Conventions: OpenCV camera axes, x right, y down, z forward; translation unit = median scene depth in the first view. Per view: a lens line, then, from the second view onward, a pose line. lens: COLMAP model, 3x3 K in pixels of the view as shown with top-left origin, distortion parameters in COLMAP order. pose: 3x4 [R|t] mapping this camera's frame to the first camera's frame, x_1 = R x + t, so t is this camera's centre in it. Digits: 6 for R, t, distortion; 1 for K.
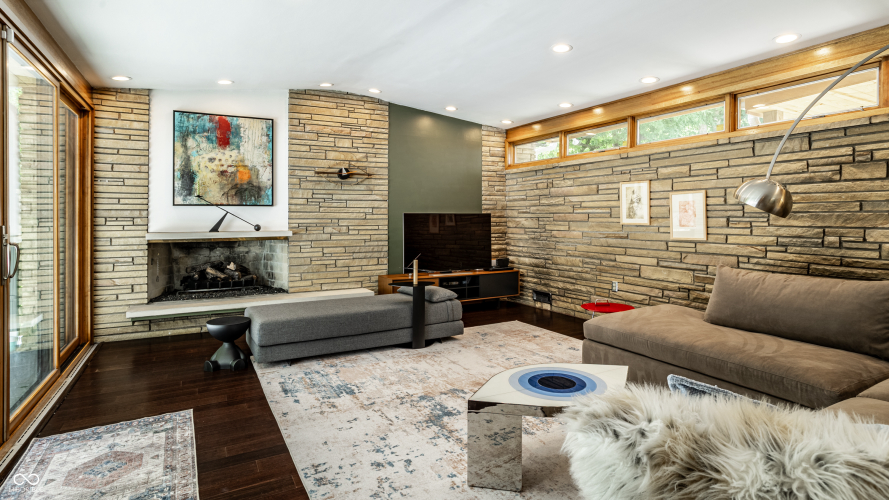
lens RADIAL K [[454.9, 0, 446.2], [0, 454.9, 212.8], [0, 0, 1]] dist [-0.000628, 0.000308]
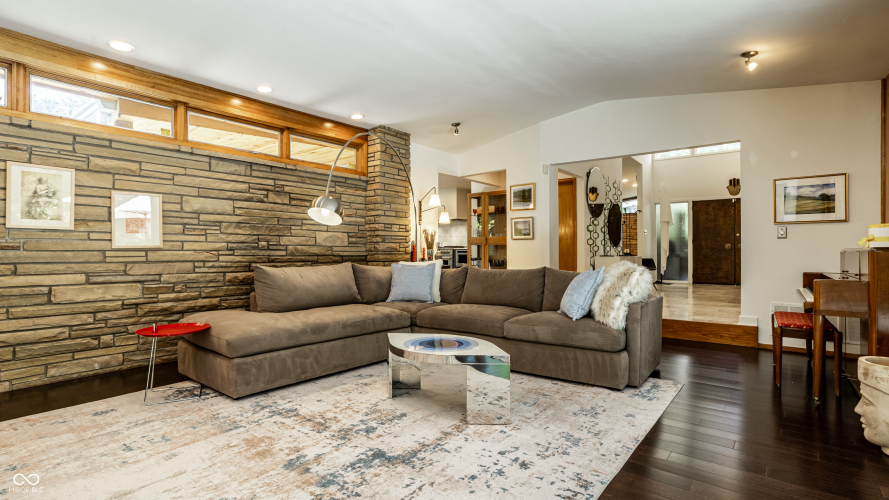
lens RADIAL K [[442.1, 0, 444.5], [0, 442.1, 250.0], [0, 0, 1]] dist [-0.025154, 0.000789]
pose [[-0.377771, 0.008343, 0.925862, -0.528883], [-0.007838, 0.999895, -0.012208, 0.077826], [-0.925866, -0.011869, -0.377665, 0.863997]]
